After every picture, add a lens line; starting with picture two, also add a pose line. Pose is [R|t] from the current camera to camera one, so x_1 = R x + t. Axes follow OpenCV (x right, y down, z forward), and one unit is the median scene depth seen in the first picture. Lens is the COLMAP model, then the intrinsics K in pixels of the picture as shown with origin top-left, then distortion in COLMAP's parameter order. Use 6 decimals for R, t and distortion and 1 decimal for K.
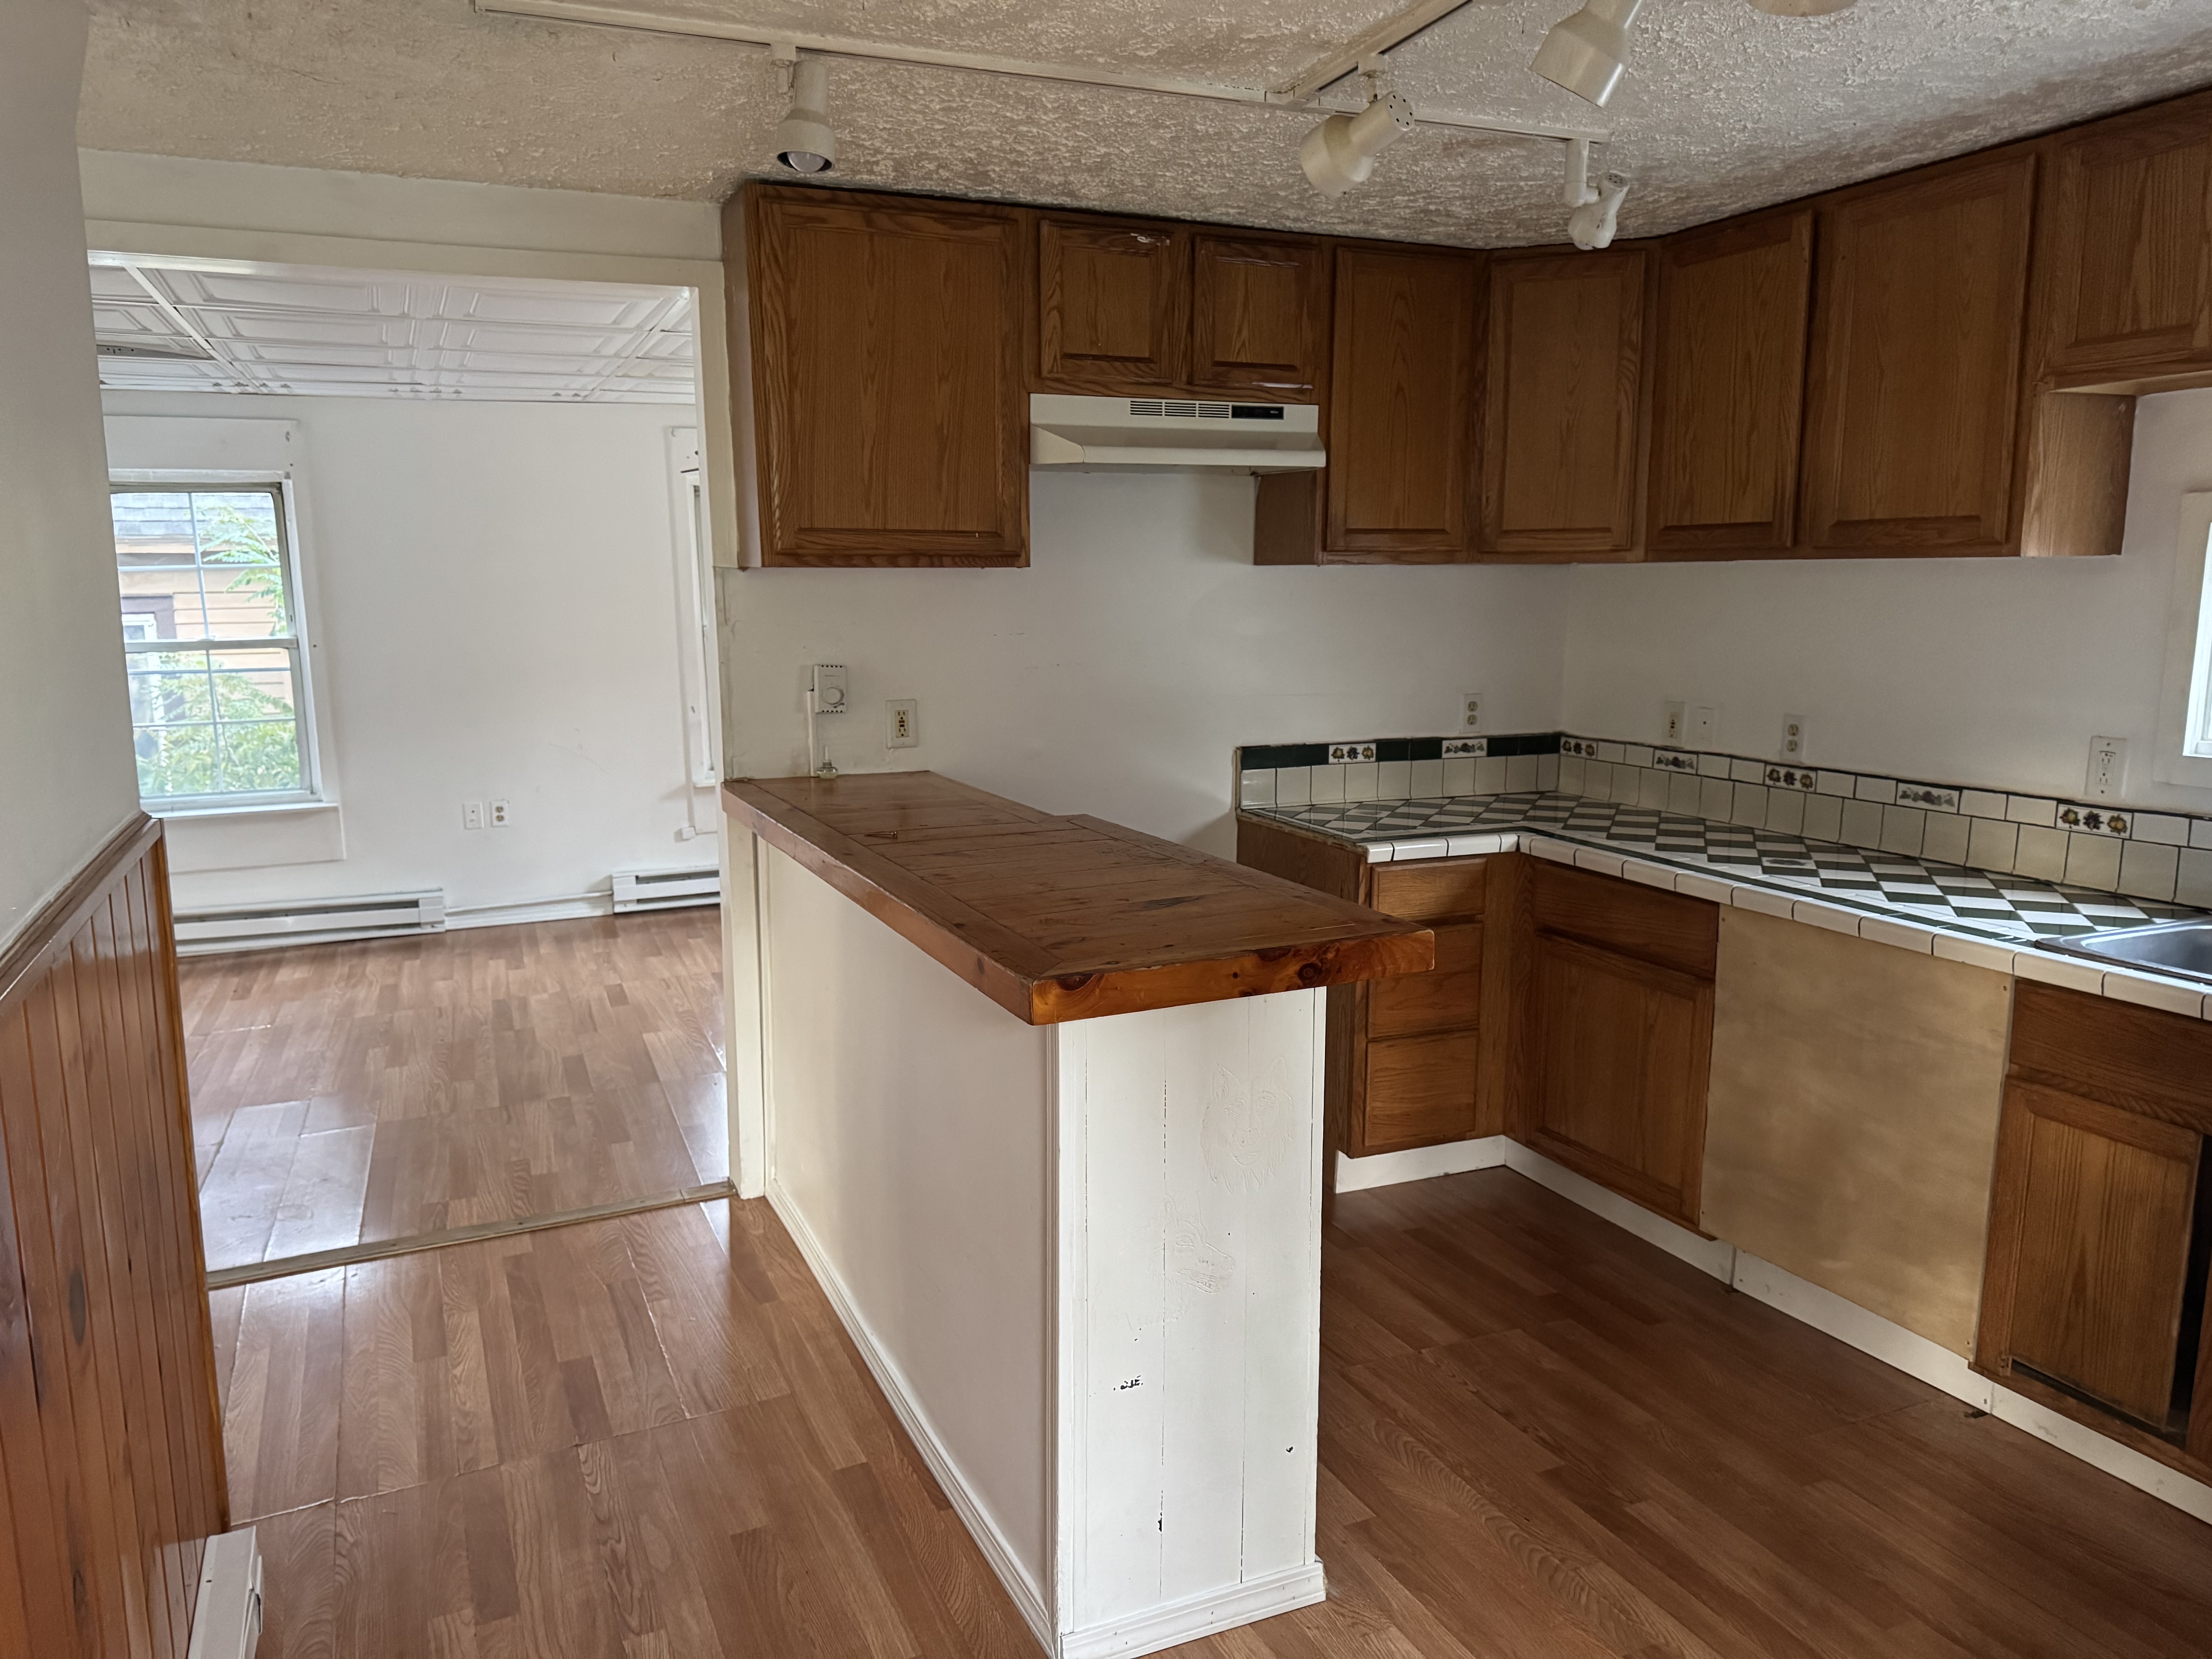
lens RADIAL K [[1550.9, 0, 1091.9], [0, 1550.9, 844.9], [0, 0, 1]] dist [0.057819, -0.067328]
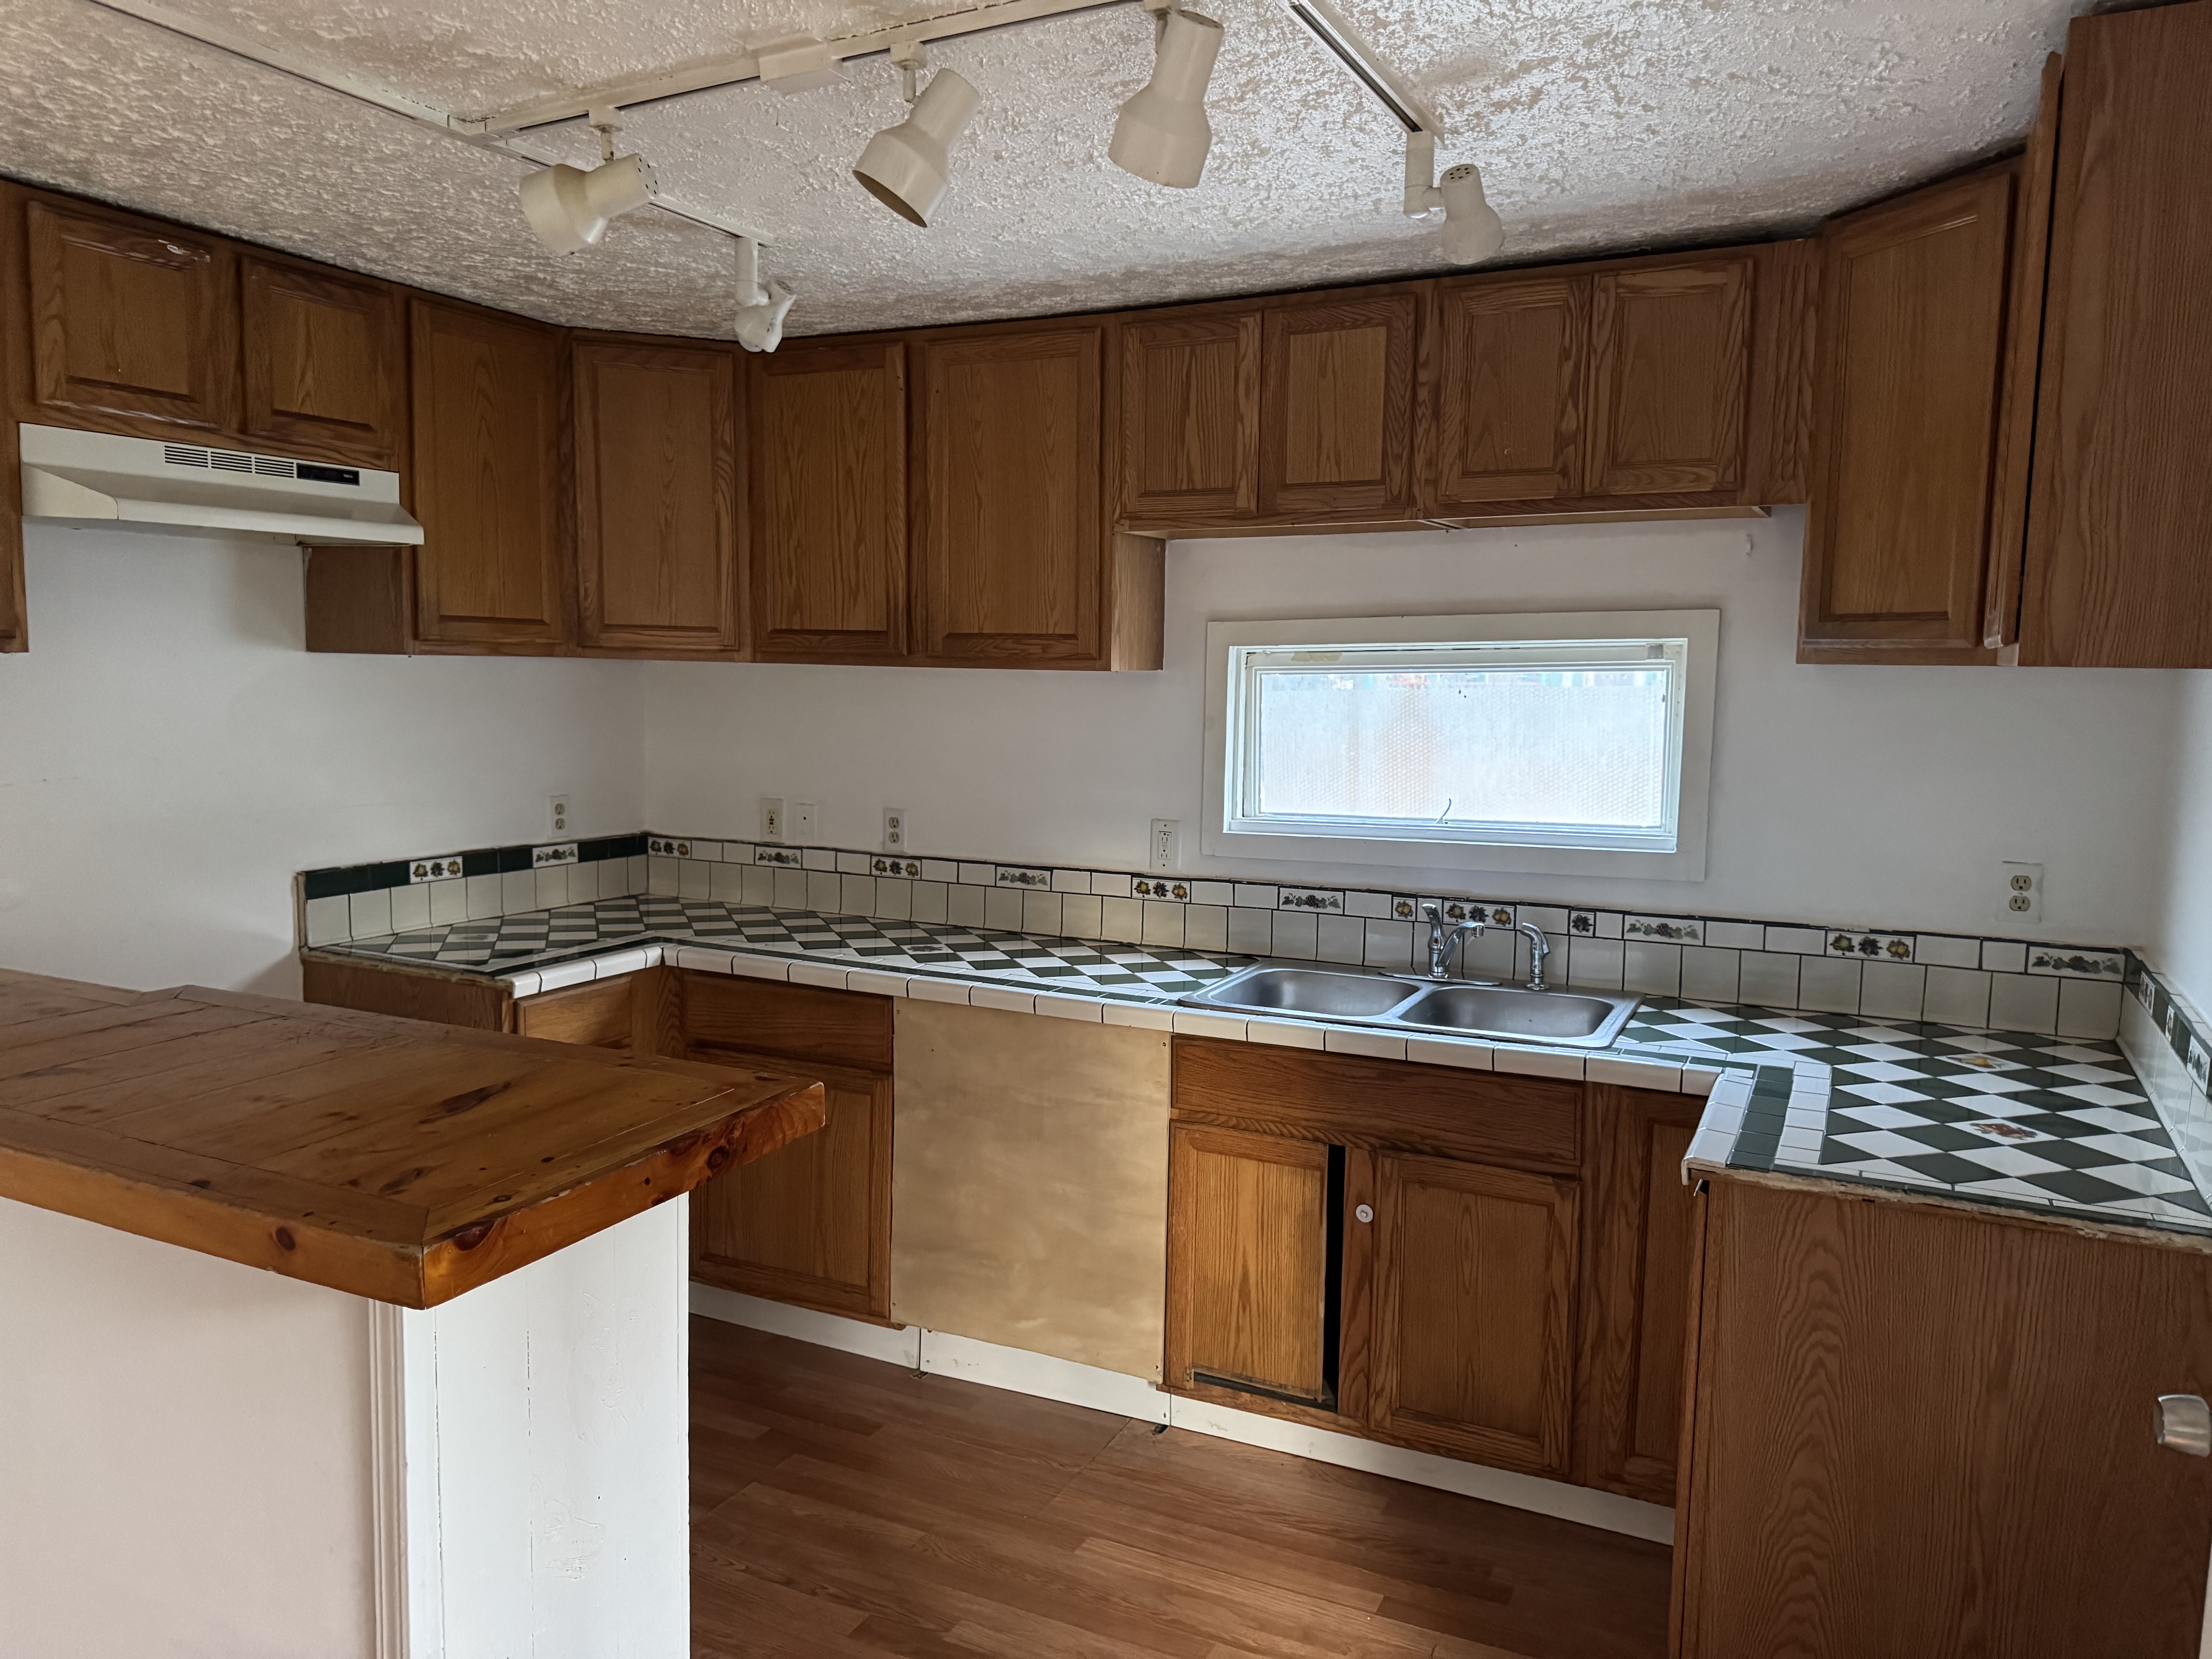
lens RADIAL K [[1550.9, 0, 1098.0], [0, 1550.9, 828.3], [0, 0, 1]] dist [0.057819, -0.067328]
pose [[0.765728, -0.052259, 0.641037, -0.134143], [0.090346, 0.995551, -0.026759, -0.031318], [-0.636787, 0.078405, 0.767043, 0.114089]]
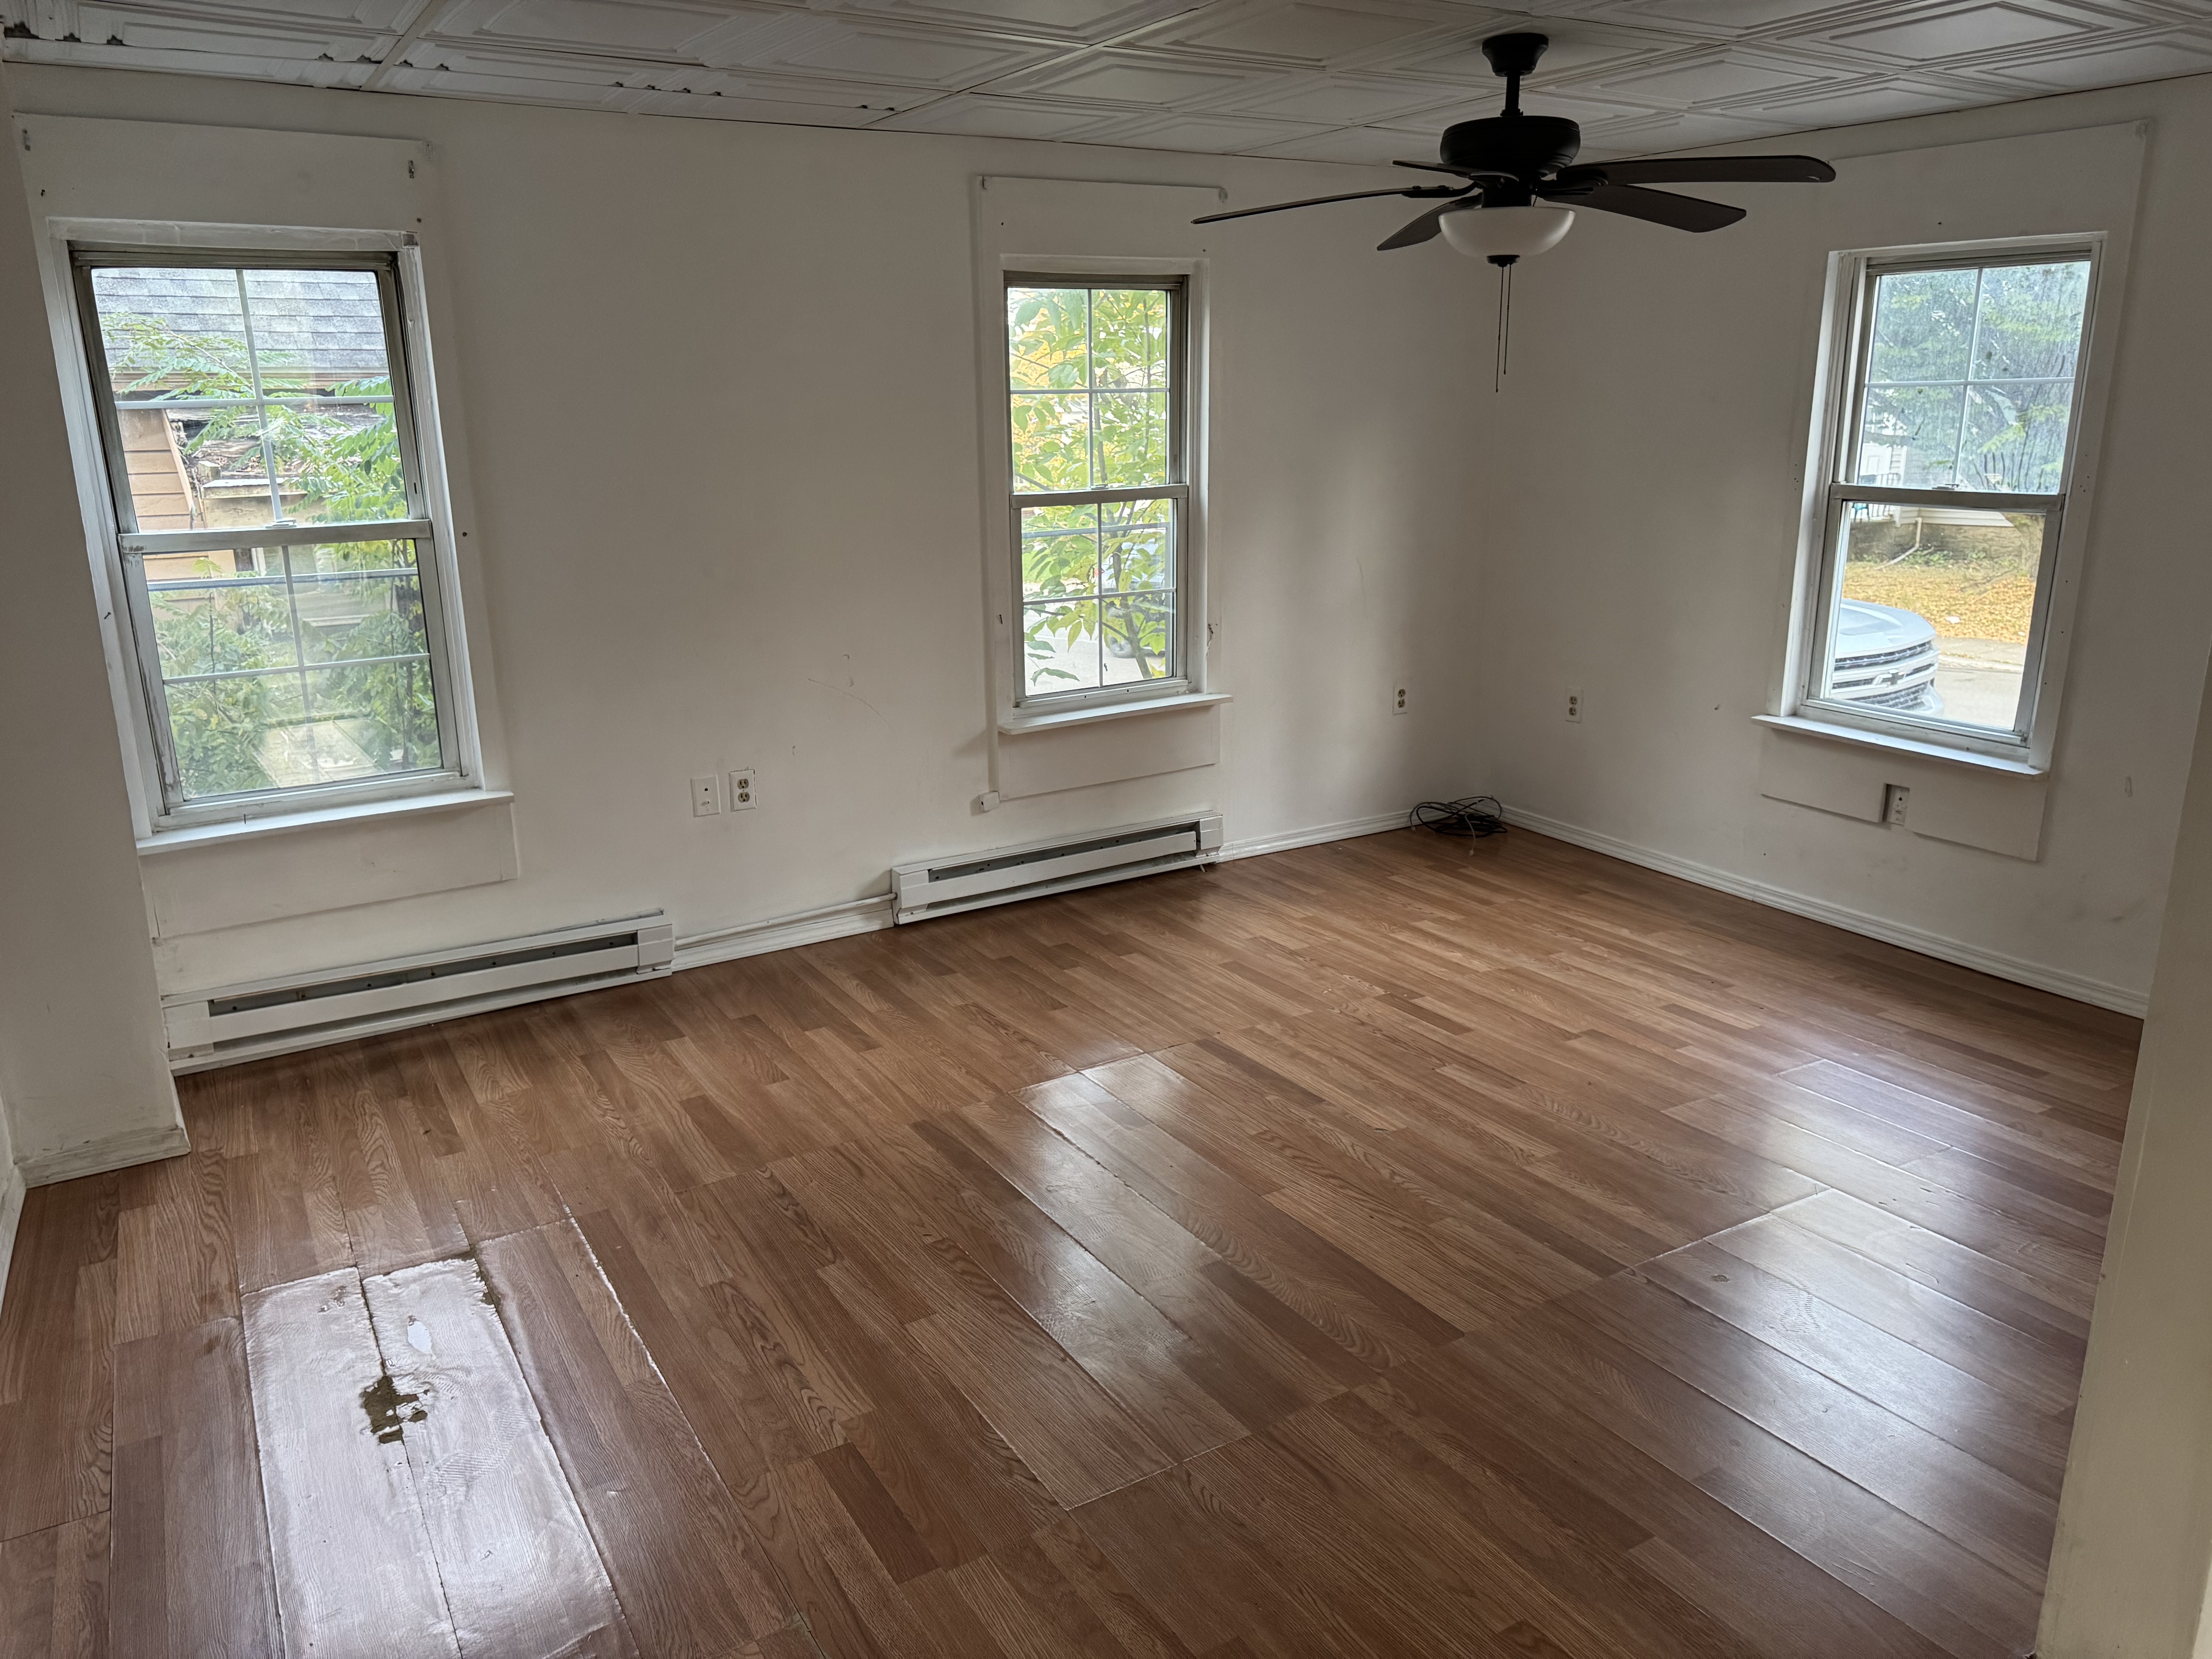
lens RADIAL K [[1550.9, 0, 1097.8], [0, 1550.9, 839.5], [0, 0, 1]] dist [0.057819, -0.067328]
pose [[0.988041, -0.048350, 0.146418, -0.640420], [0.035717, 0.995505, 0.087712, -0.099037], [-0.150001, -0.081434, 0.985327, 0.660512]]
